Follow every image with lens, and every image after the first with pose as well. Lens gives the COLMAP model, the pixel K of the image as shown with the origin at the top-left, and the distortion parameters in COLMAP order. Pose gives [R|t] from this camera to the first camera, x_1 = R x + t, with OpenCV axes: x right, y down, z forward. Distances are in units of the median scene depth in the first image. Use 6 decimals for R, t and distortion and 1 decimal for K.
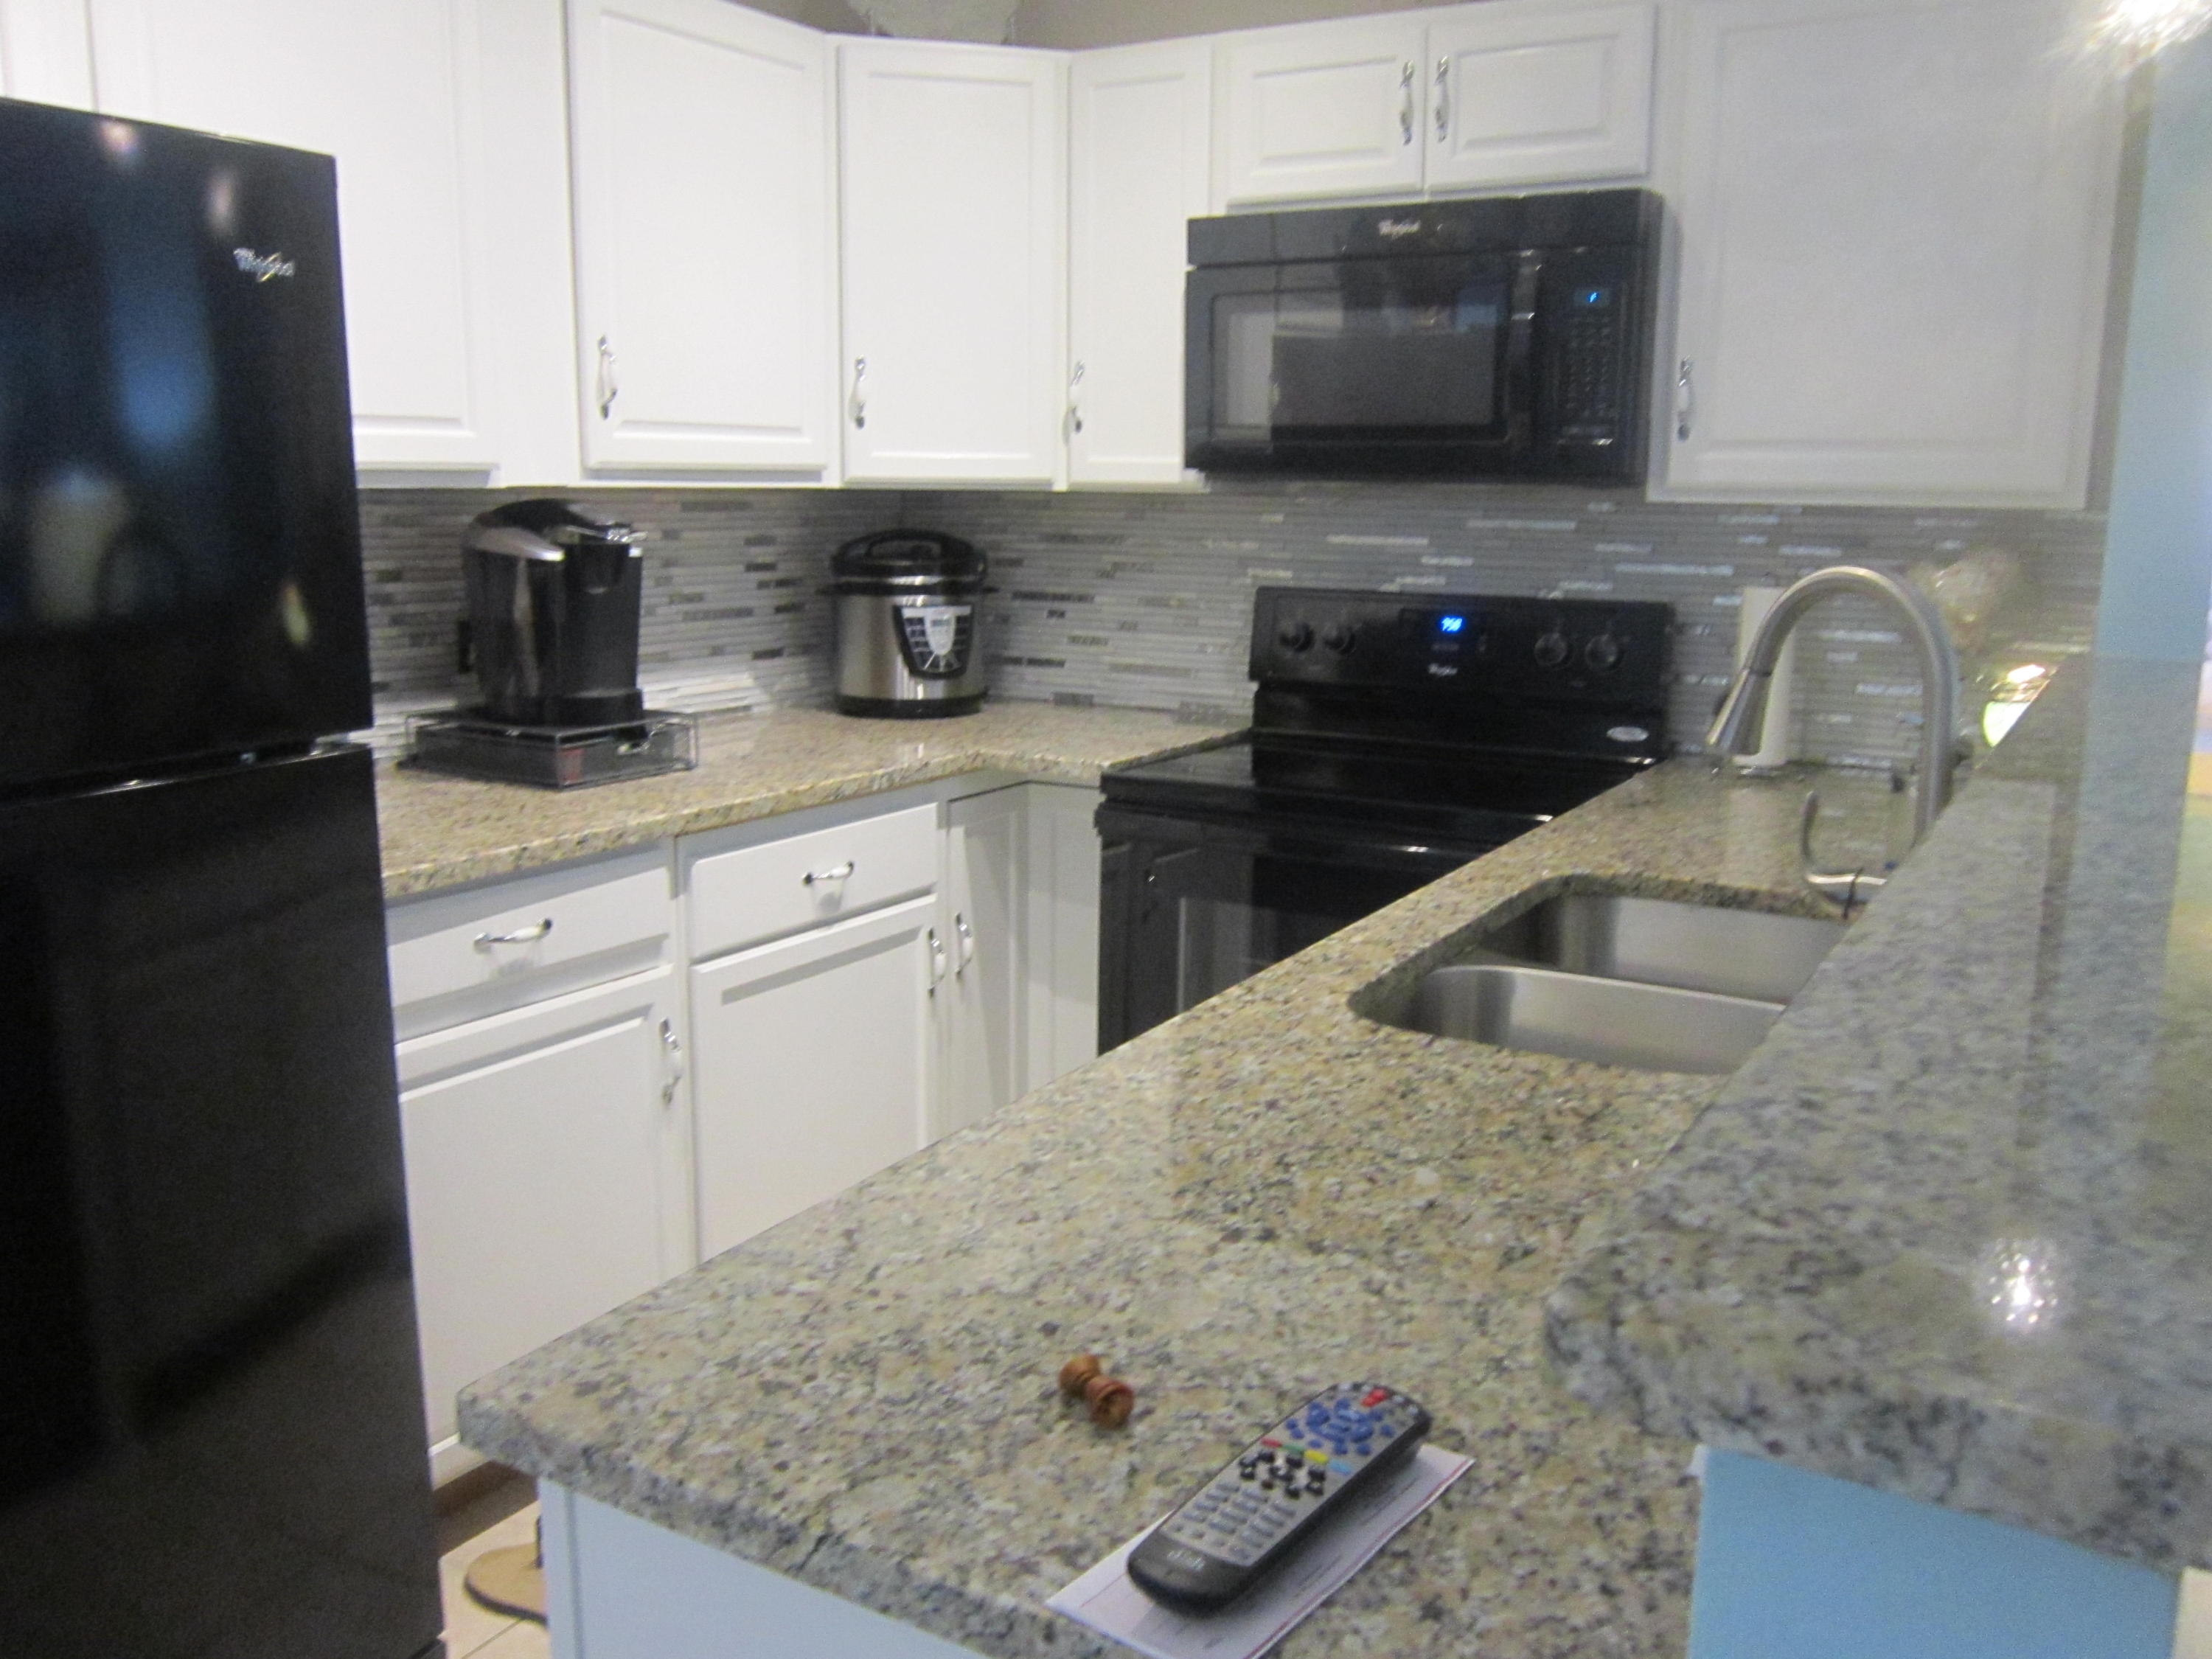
lens RADIAL K [[1829.9, 0, 1106.0], [0, 1829.9, 829.5], [0, 0, 1]] dist [-0.035035, 0.013309]
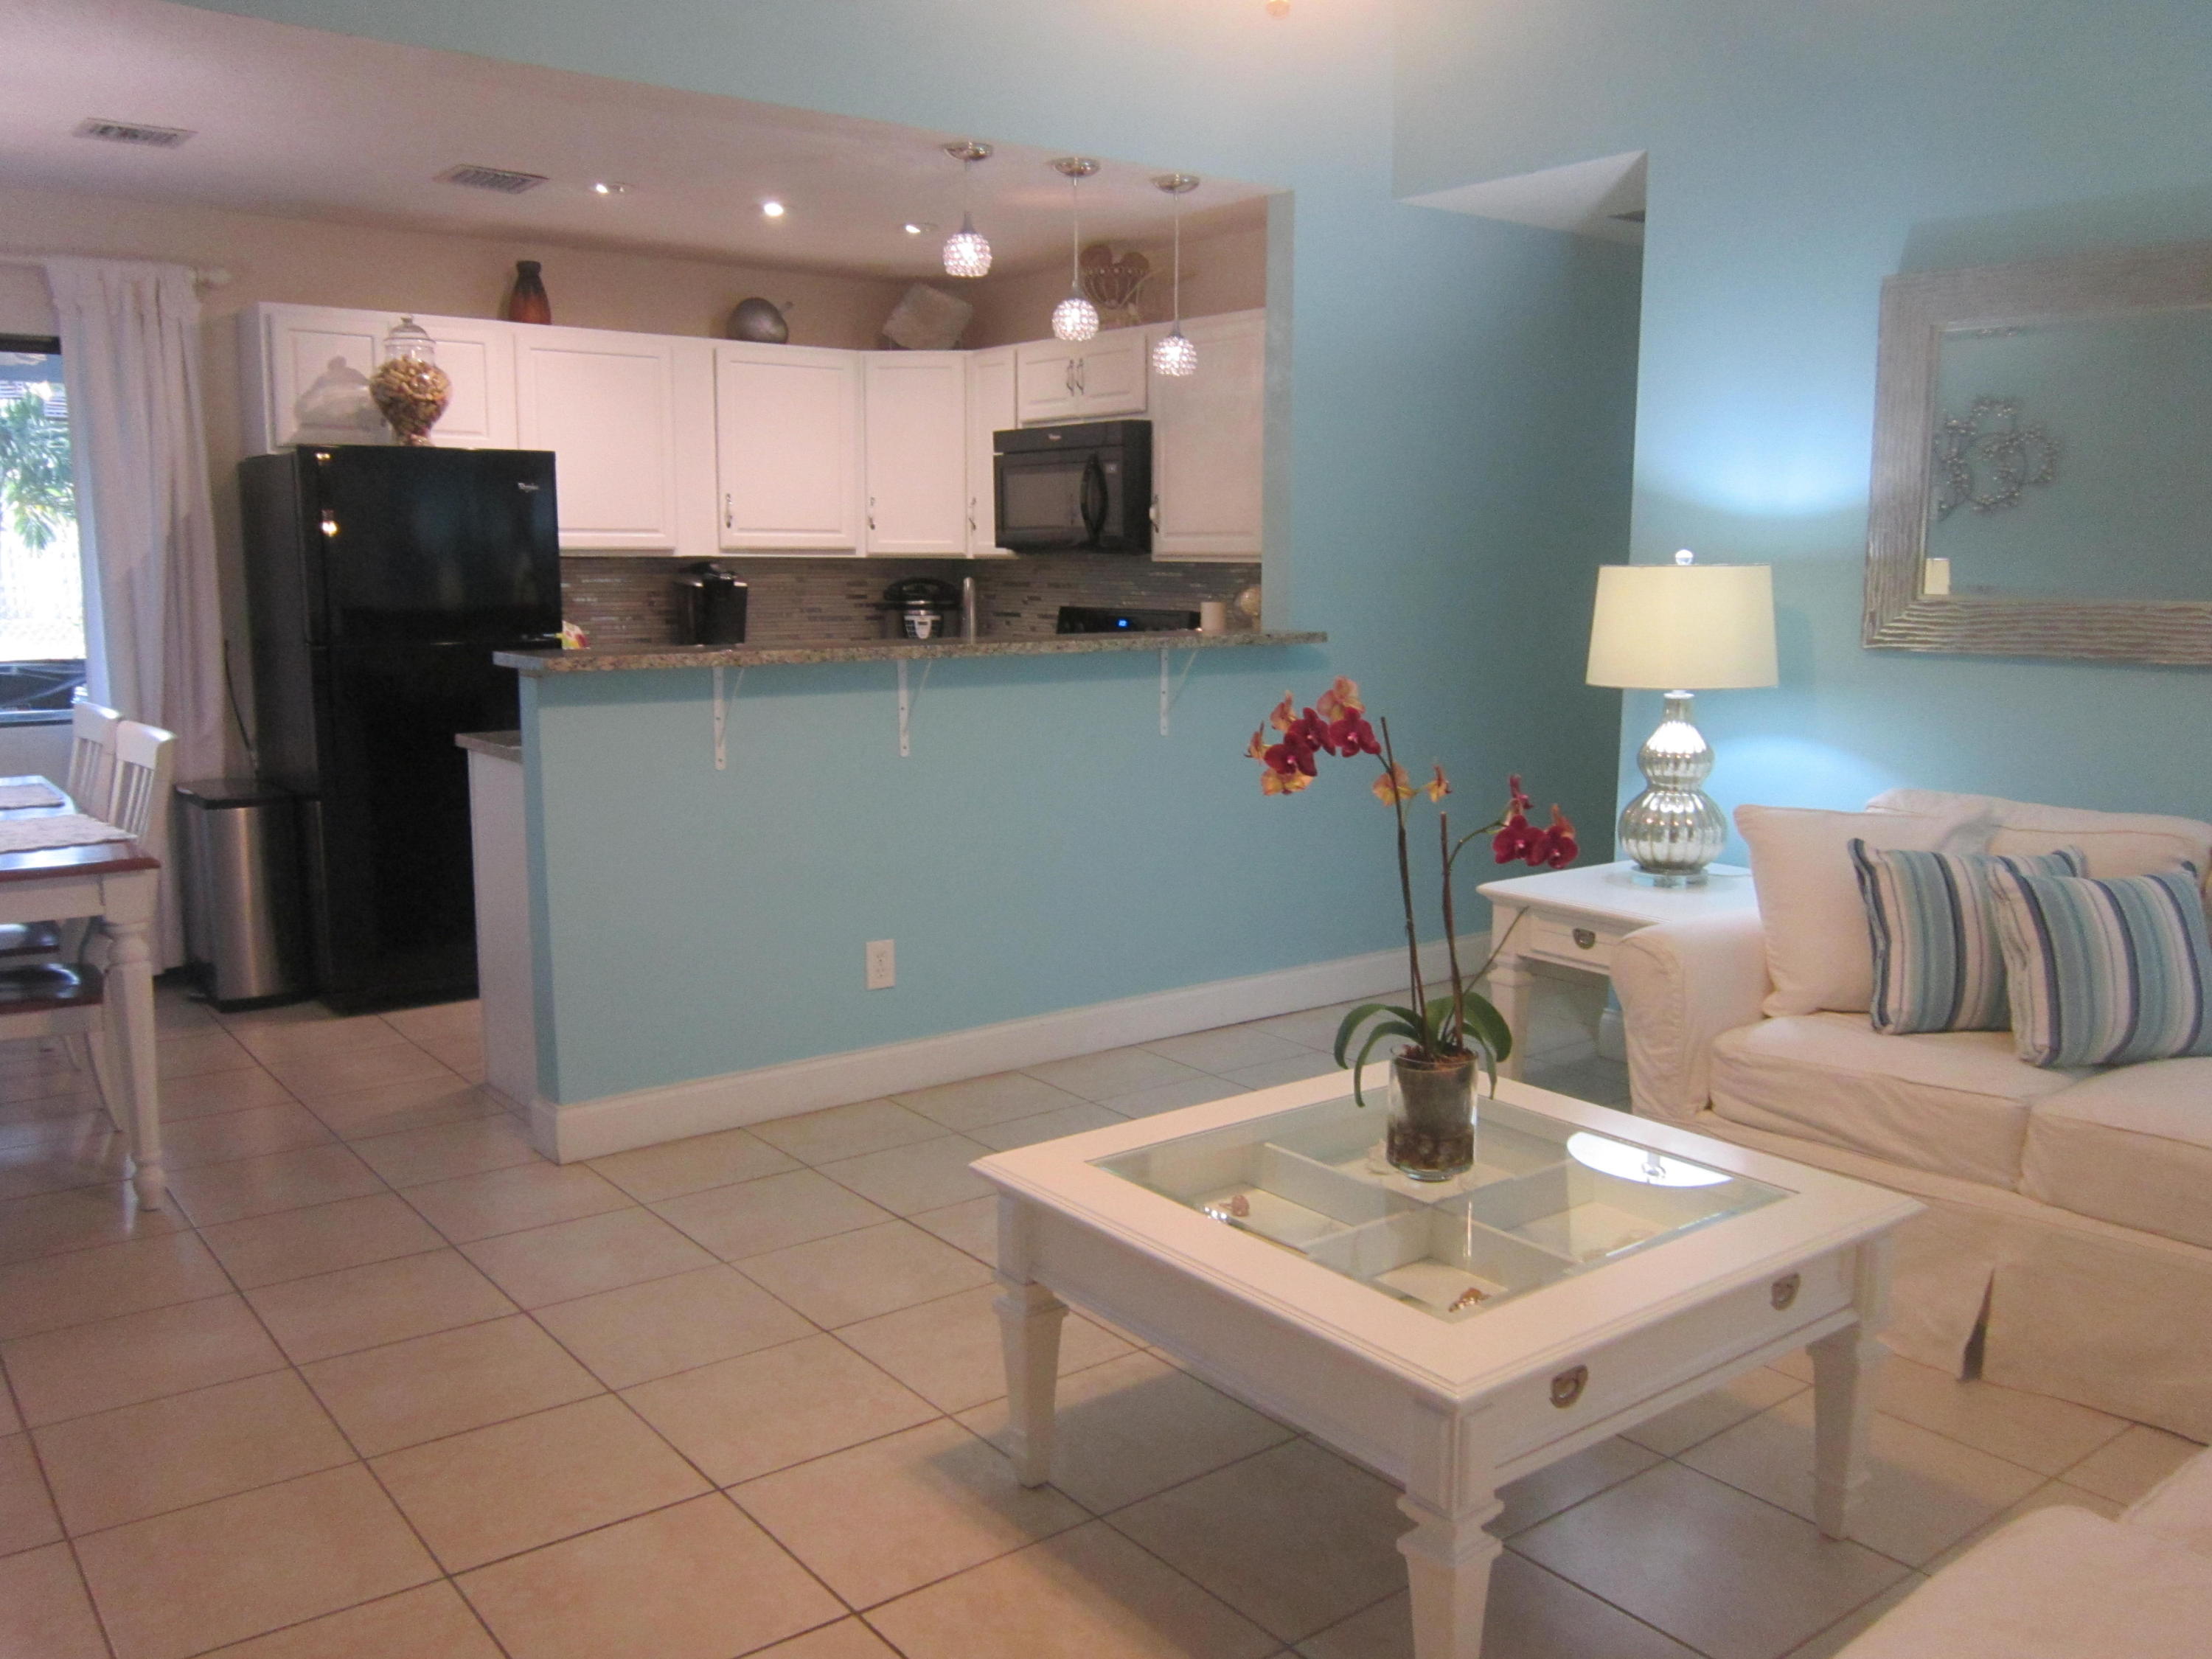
lens RADIAL K [[1821.5, 0, 1112.2], [0, 1821.5, 850.9], [0, 0, 1]] dist [-0.036409, 0.000700]
pose [[0.930607, 0.054267, -0.361975, 0.953104], [-0.065929, 0.997625, -0.019935, 0.186426], [0.360033, 0.042417, 0.931975, -0.901285]]
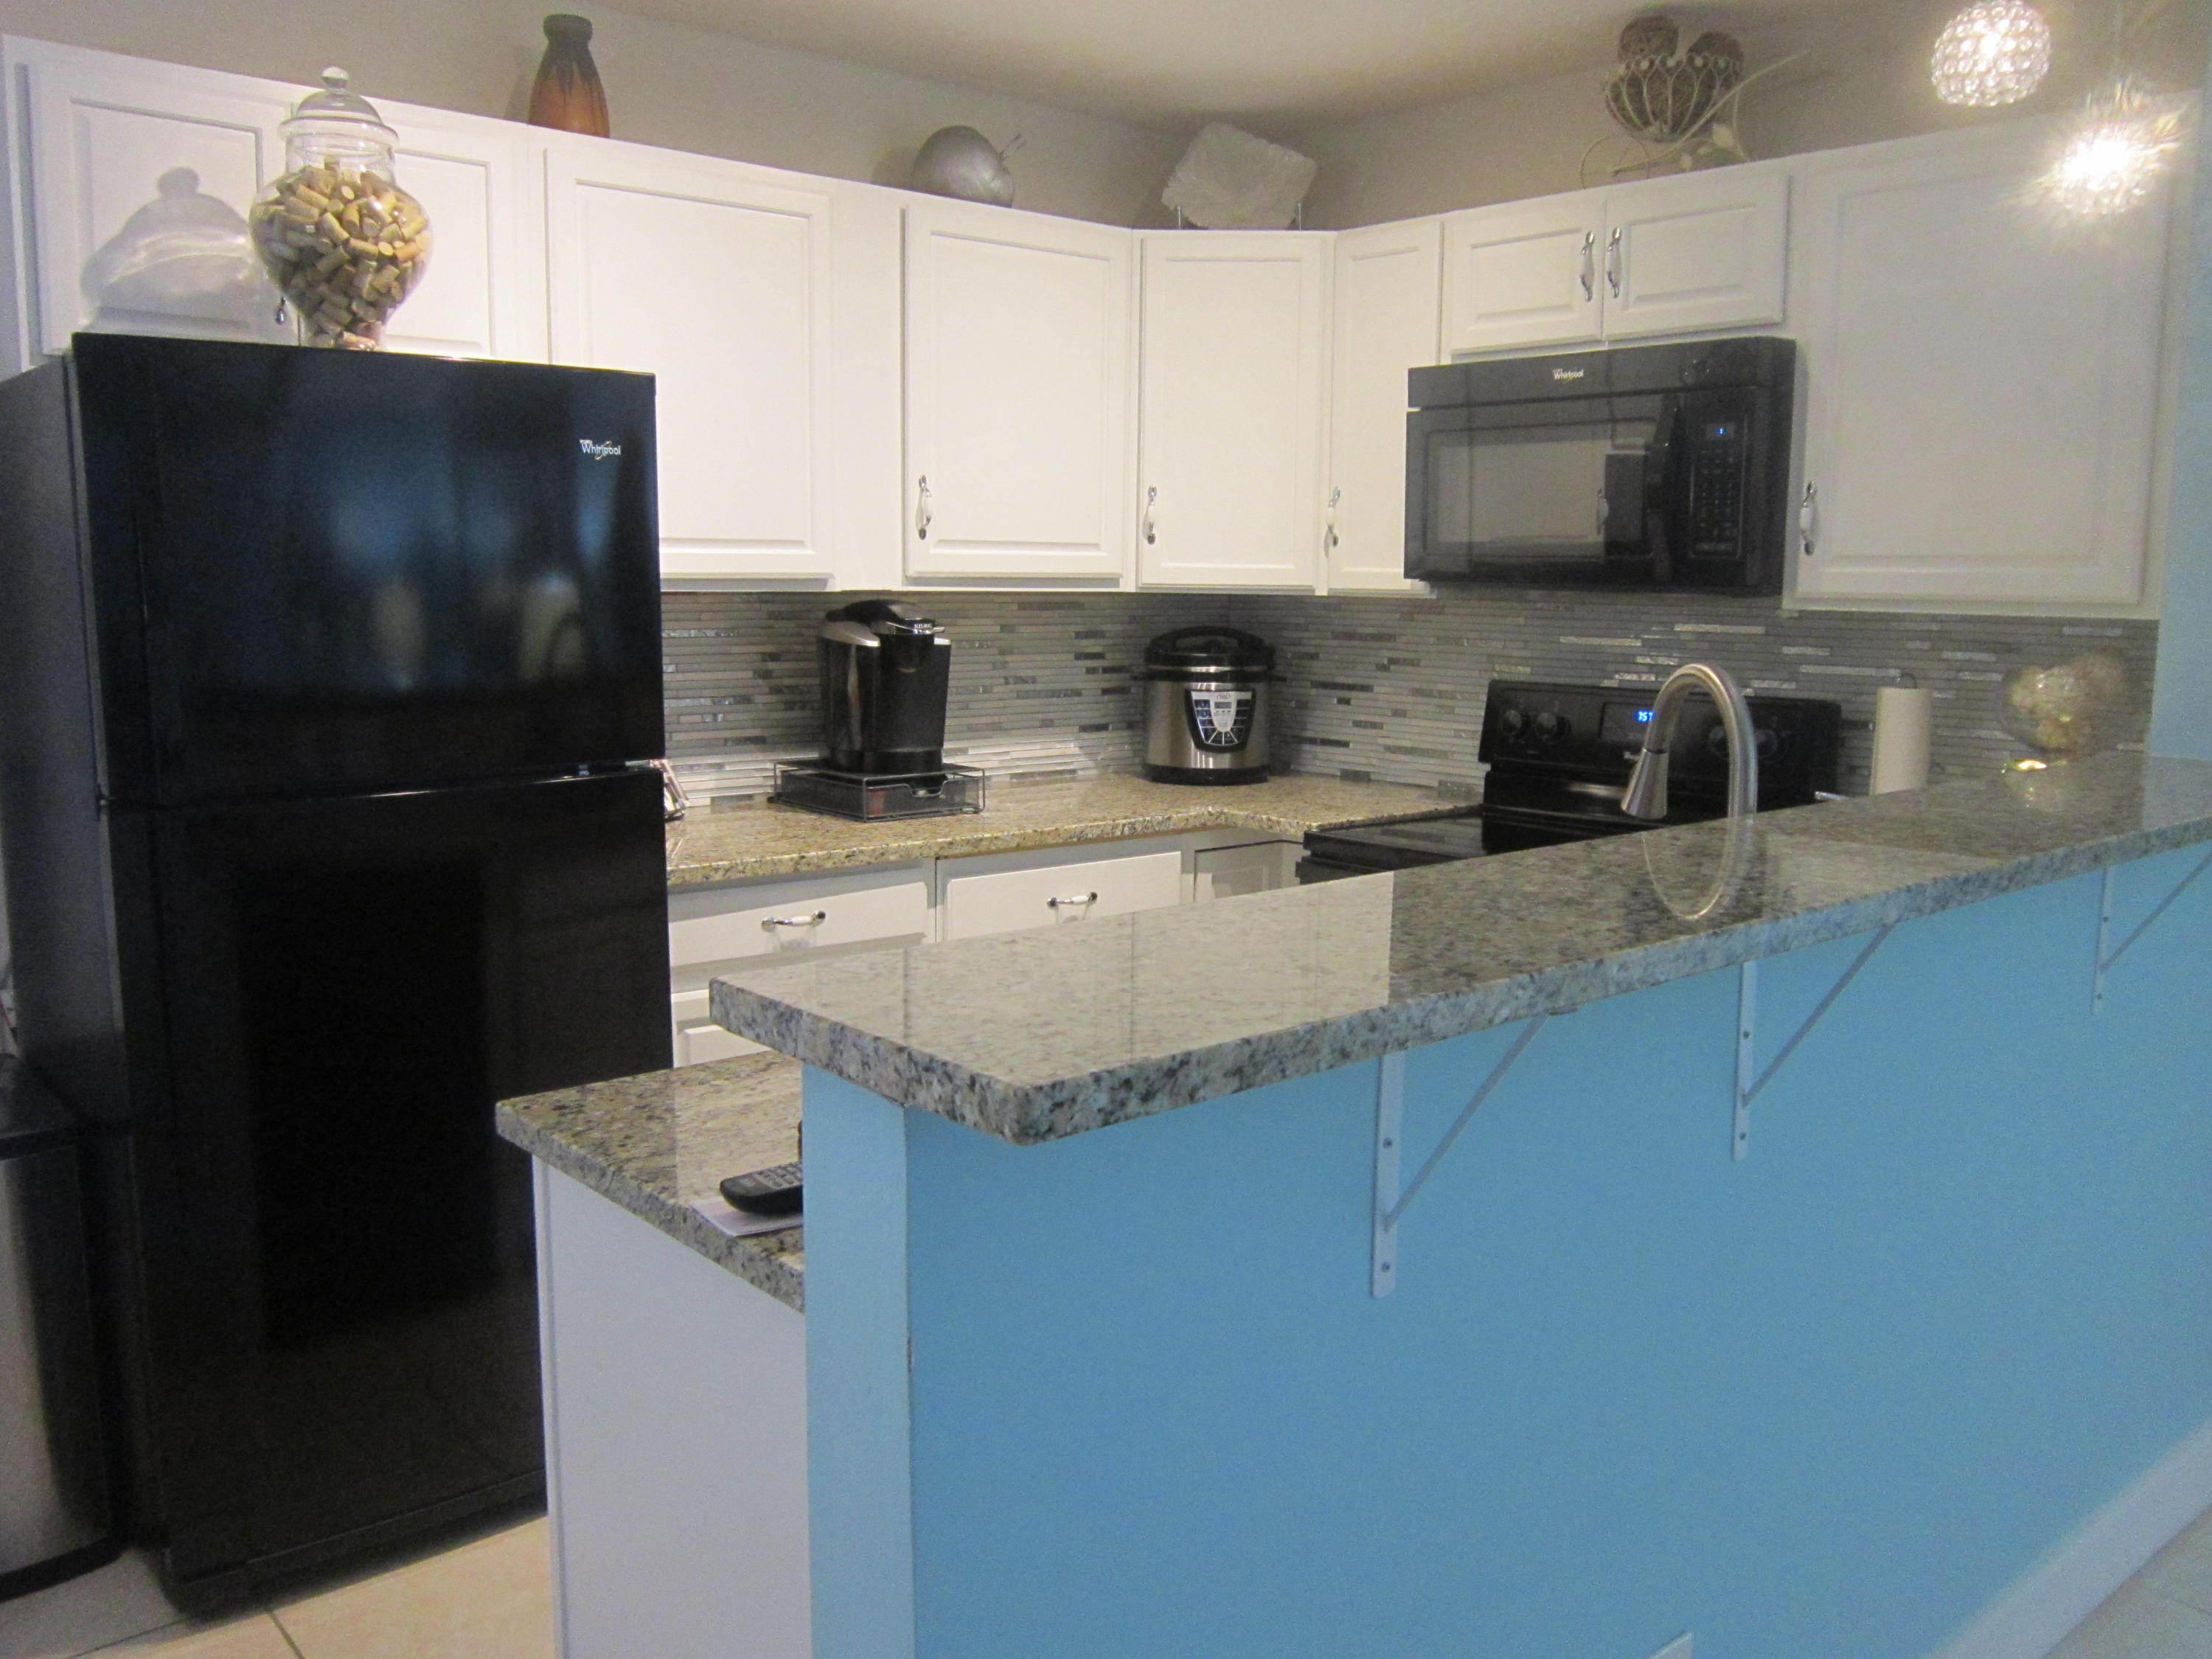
lens RADIAL K [[1829.9, 0, 1106.0], [0, 1829.9, 829.5], [0, 0, 1]] dist [-0.035035, 0.013309]
pose [[0.949434, 0.045083, -0.310713, 0.234111], [-0.060940, 0.997278, -0.041510, 0.024139], [0.307996, 0.058346, 0.949597, -0.165218]]
